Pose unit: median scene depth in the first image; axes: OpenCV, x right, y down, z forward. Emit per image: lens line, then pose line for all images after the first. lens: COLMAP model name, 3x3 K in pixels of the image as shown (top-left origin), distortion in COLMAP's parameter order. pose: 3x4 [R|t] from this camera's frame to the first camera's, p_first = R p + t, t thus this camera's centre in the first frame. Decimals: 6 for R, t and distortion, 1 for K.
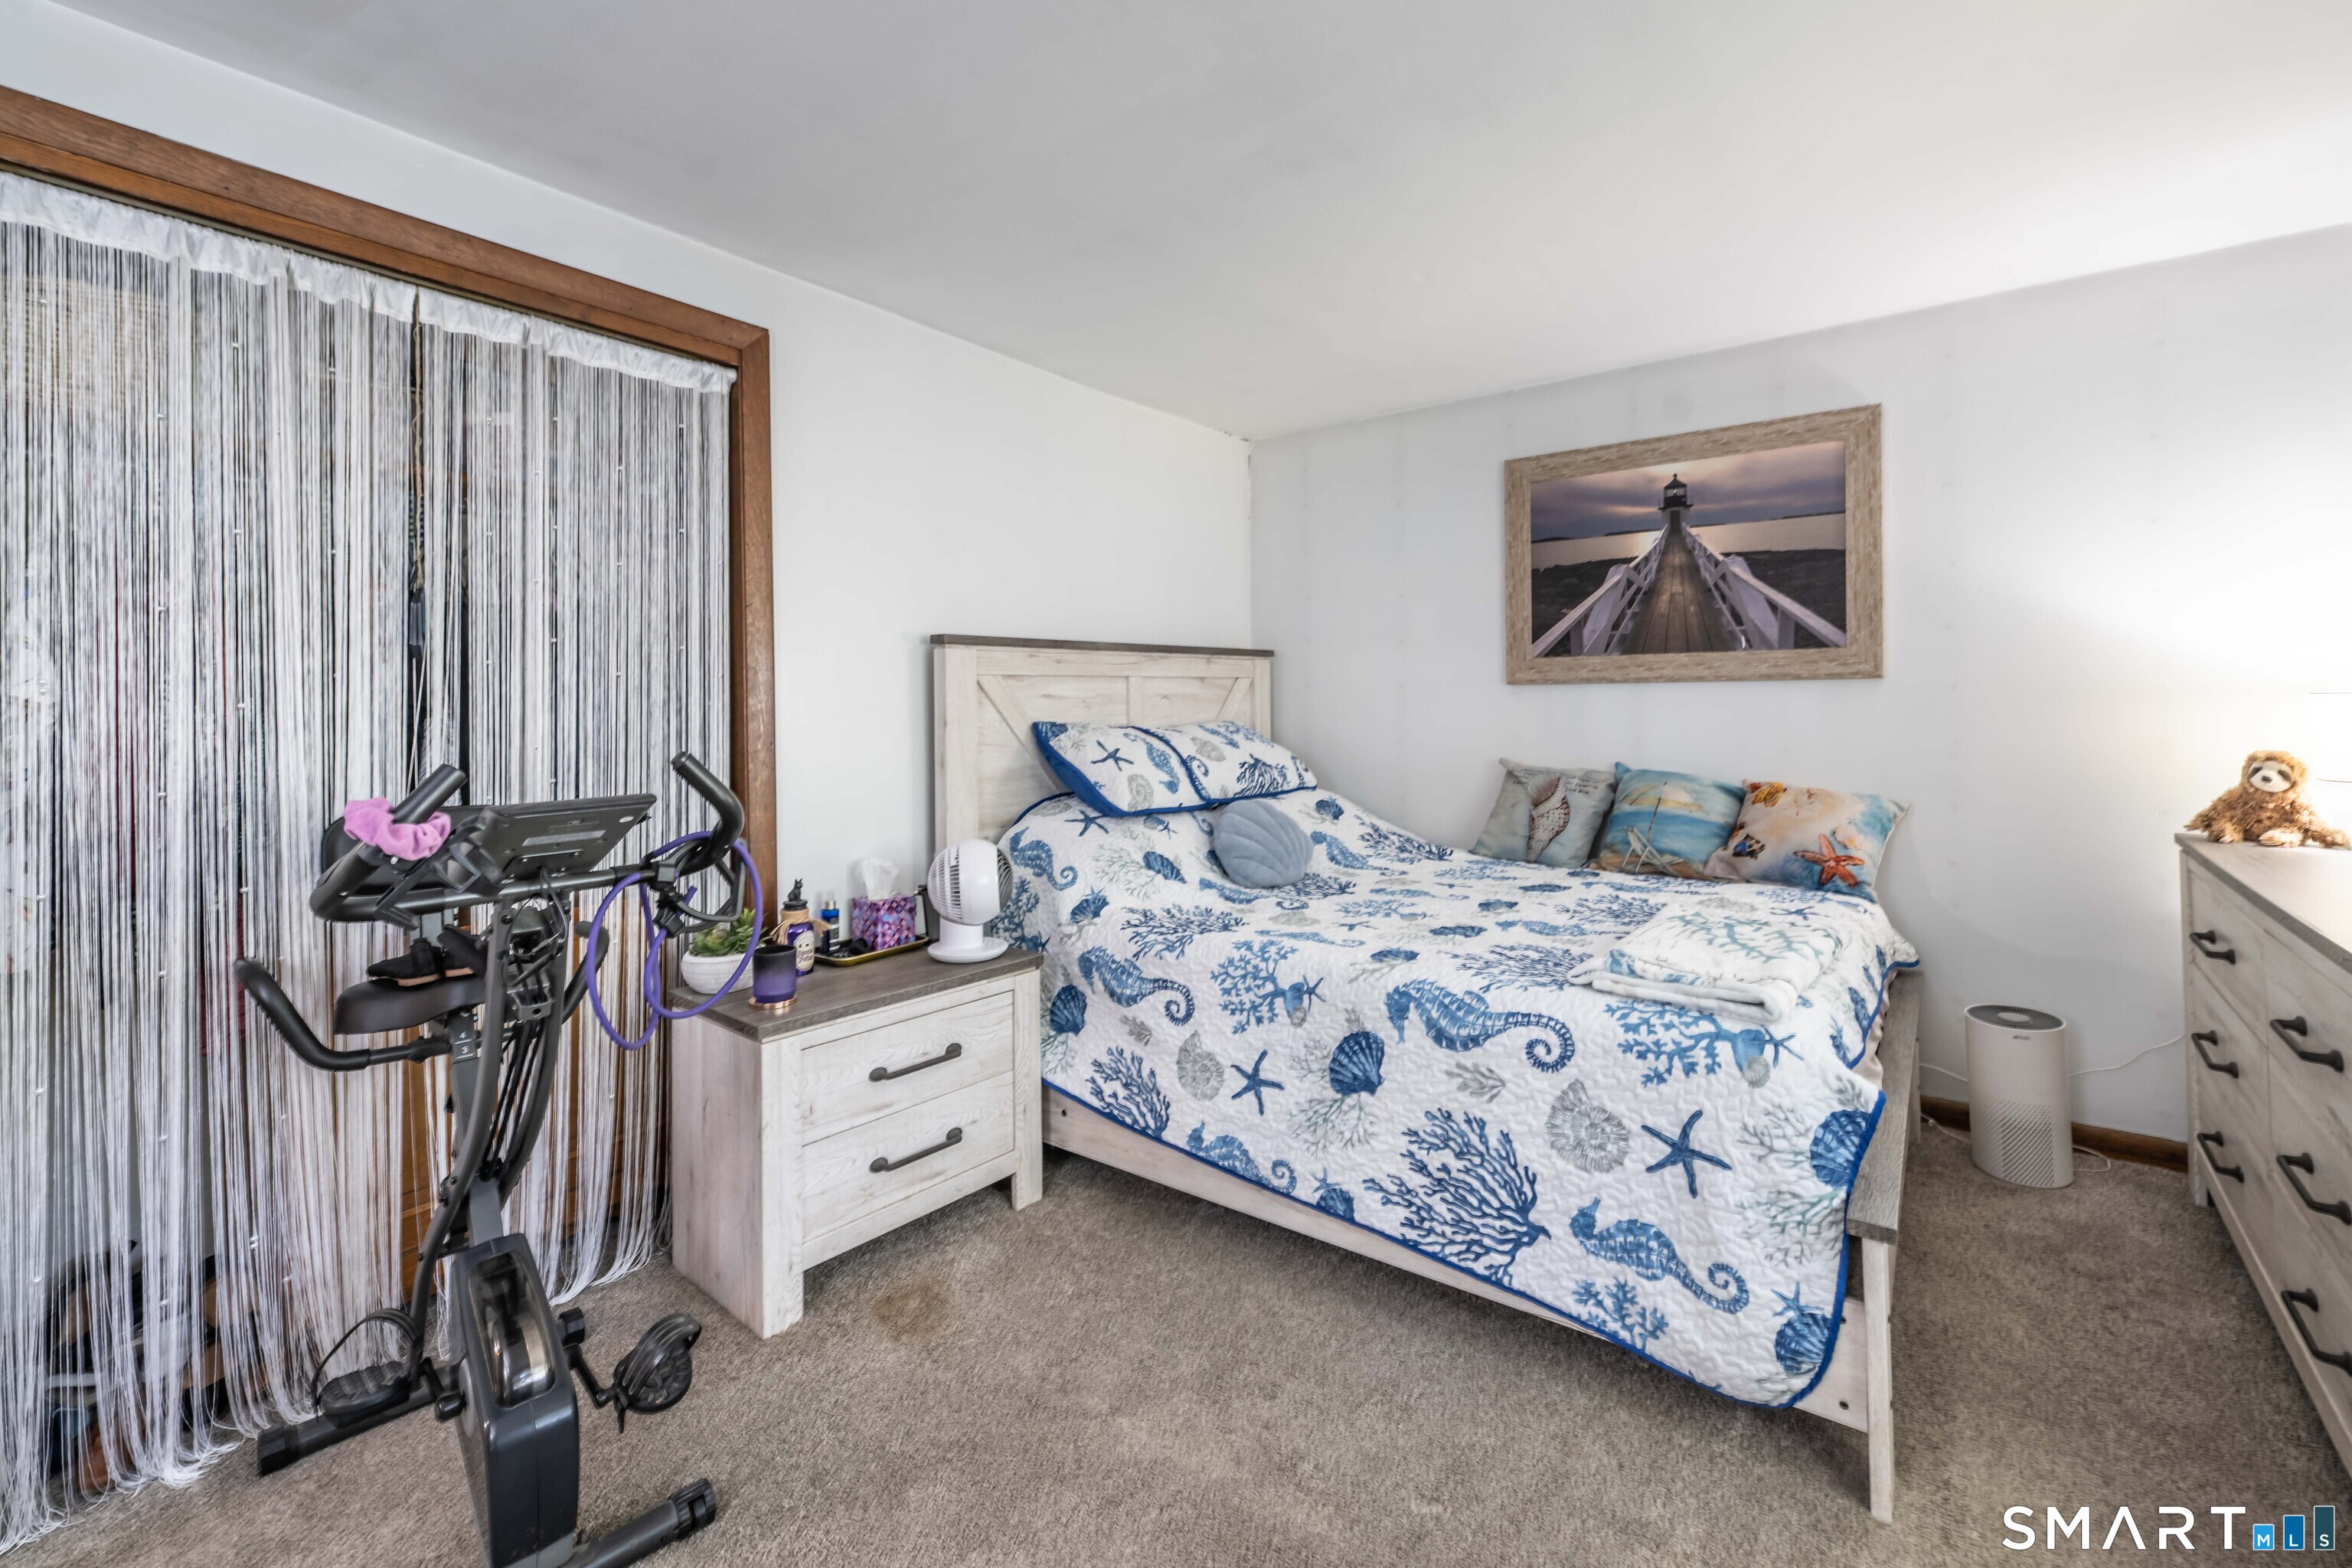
lens RADIAL K [[1001.4, 0, 1176.8], [0, 1001.4, 695.2], [0, 0, 1]] dist [-0.000625, -0.000061]
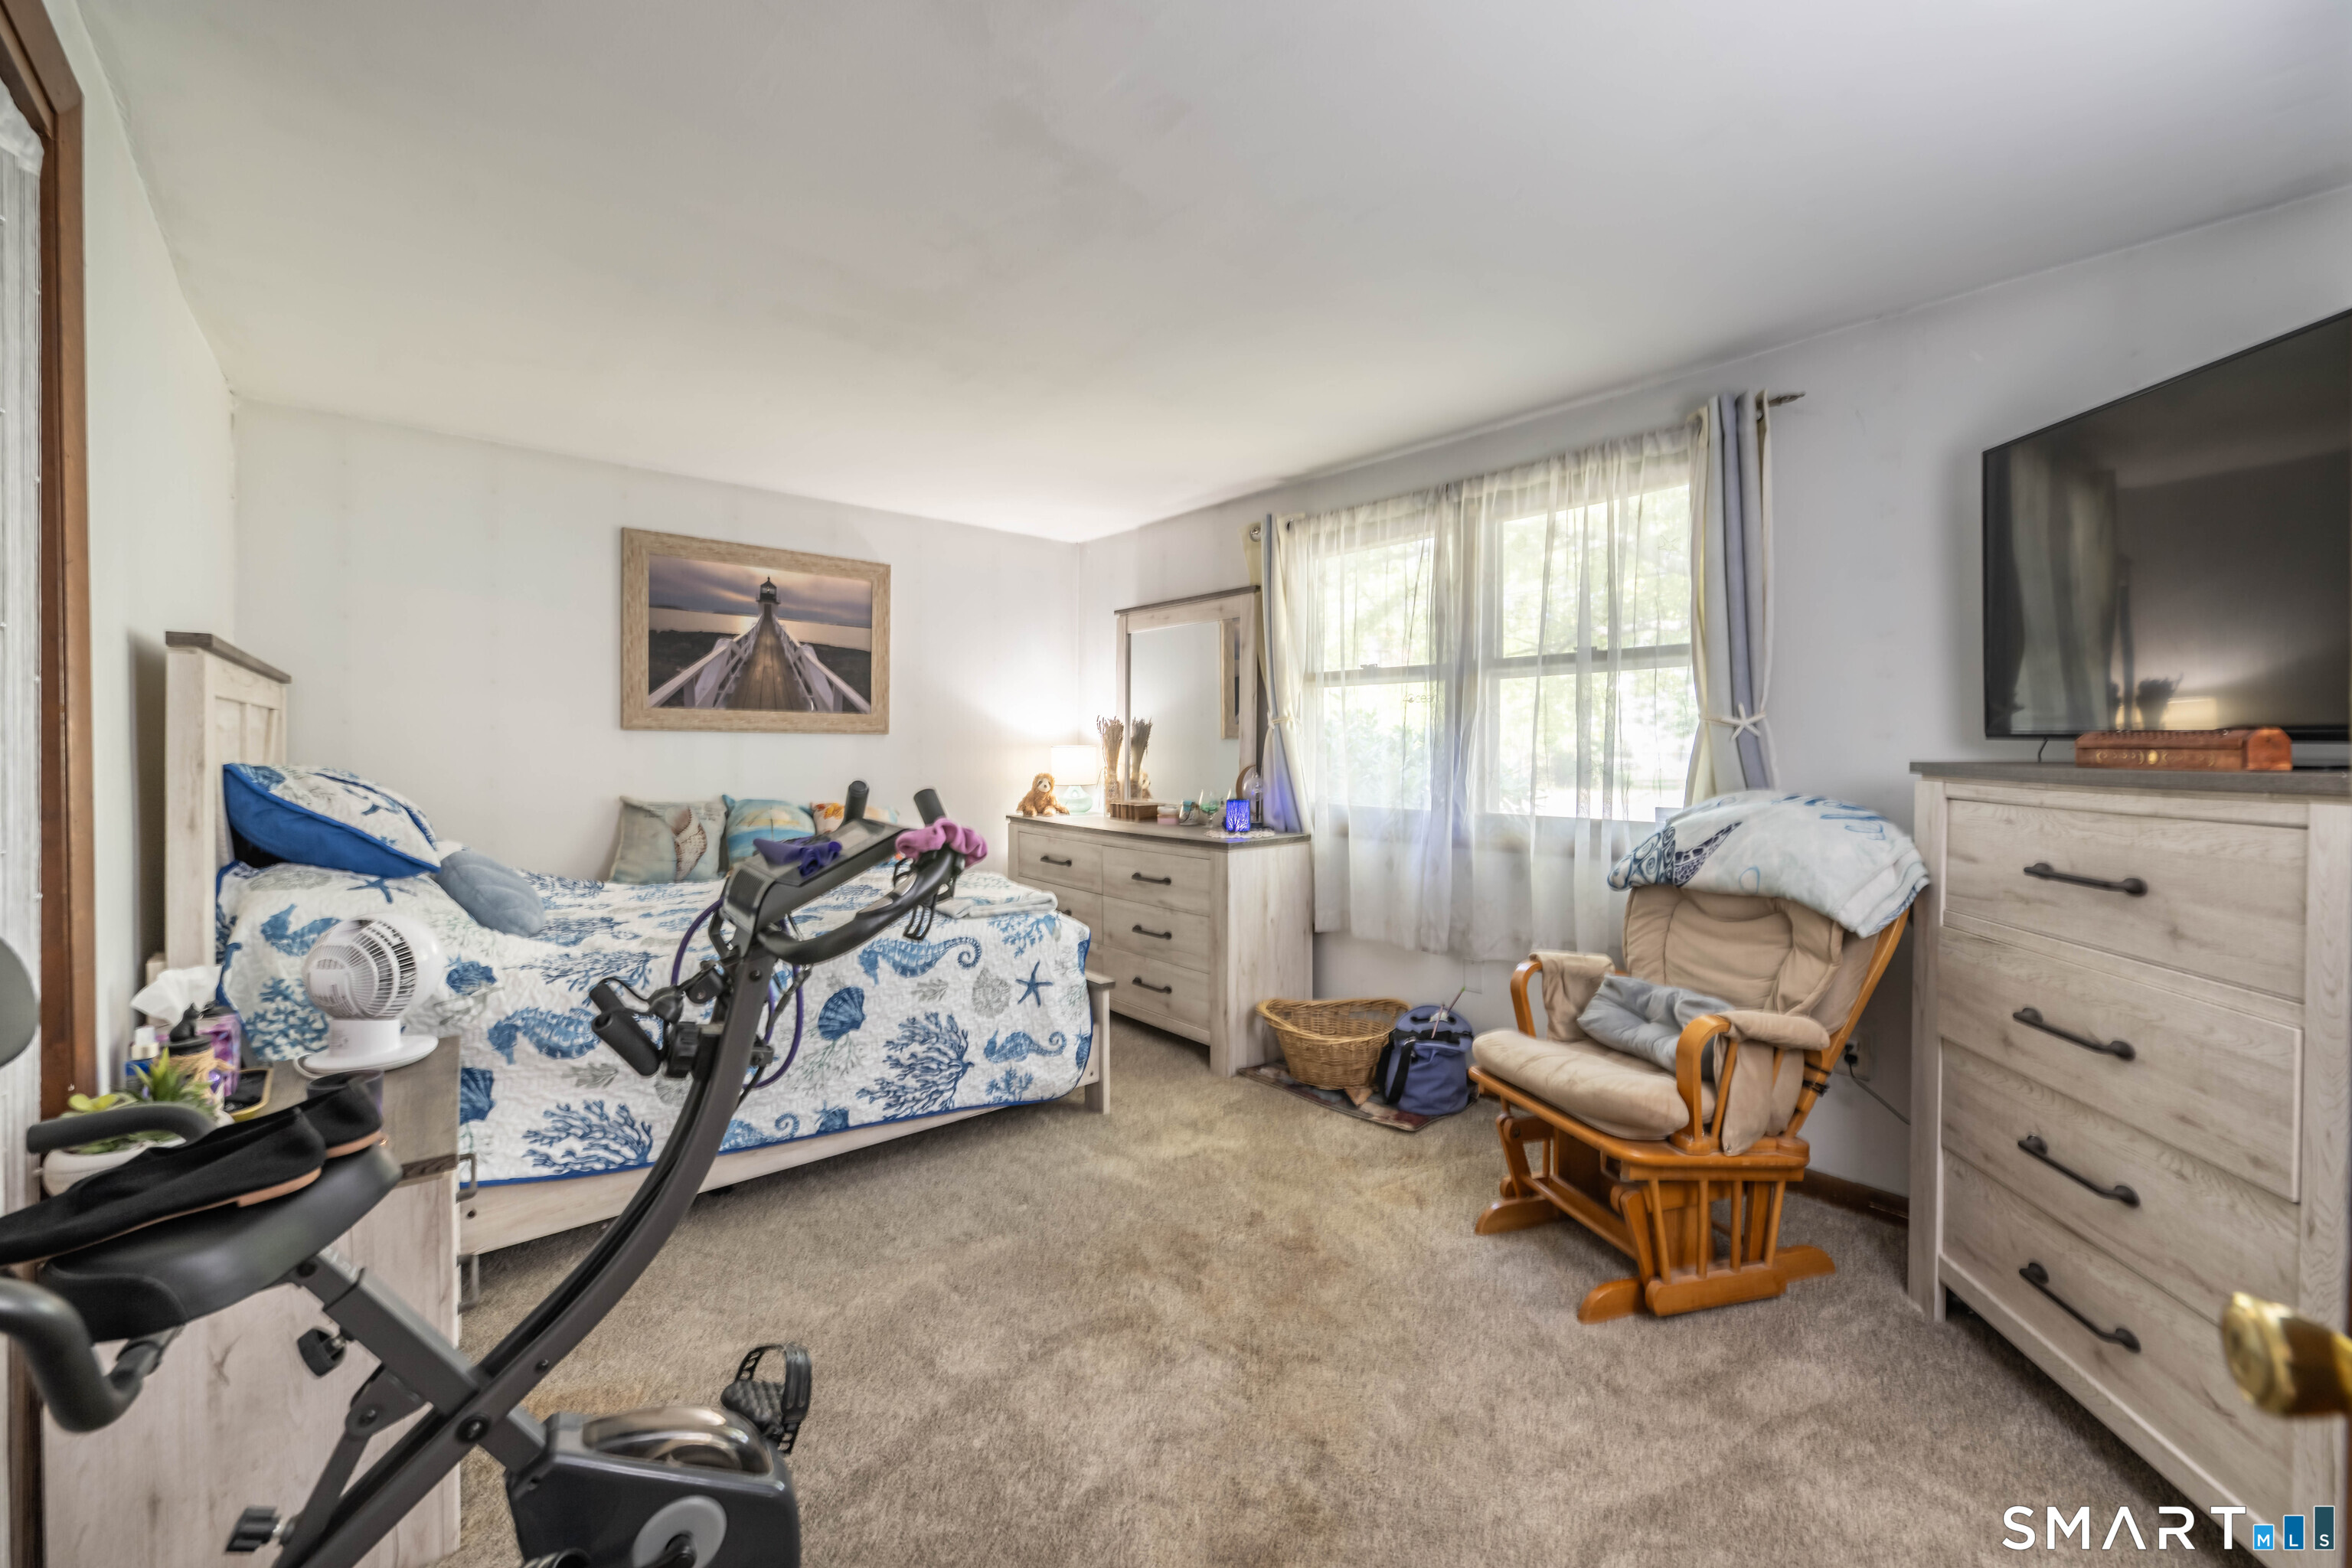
lens RADIAL K [[983.6, 0, 1175.3], [0, 983.6, 755.2], [0, 0, 1]] dist [-0.000102, -0.000081]
pose [[0.204664, 0.004370, 0.978822, -0.754337], [-0.015177, 0.999884, -0.001291, 0.012207], [-0.978715, -0.014591, 0.204707, 0.218971]]
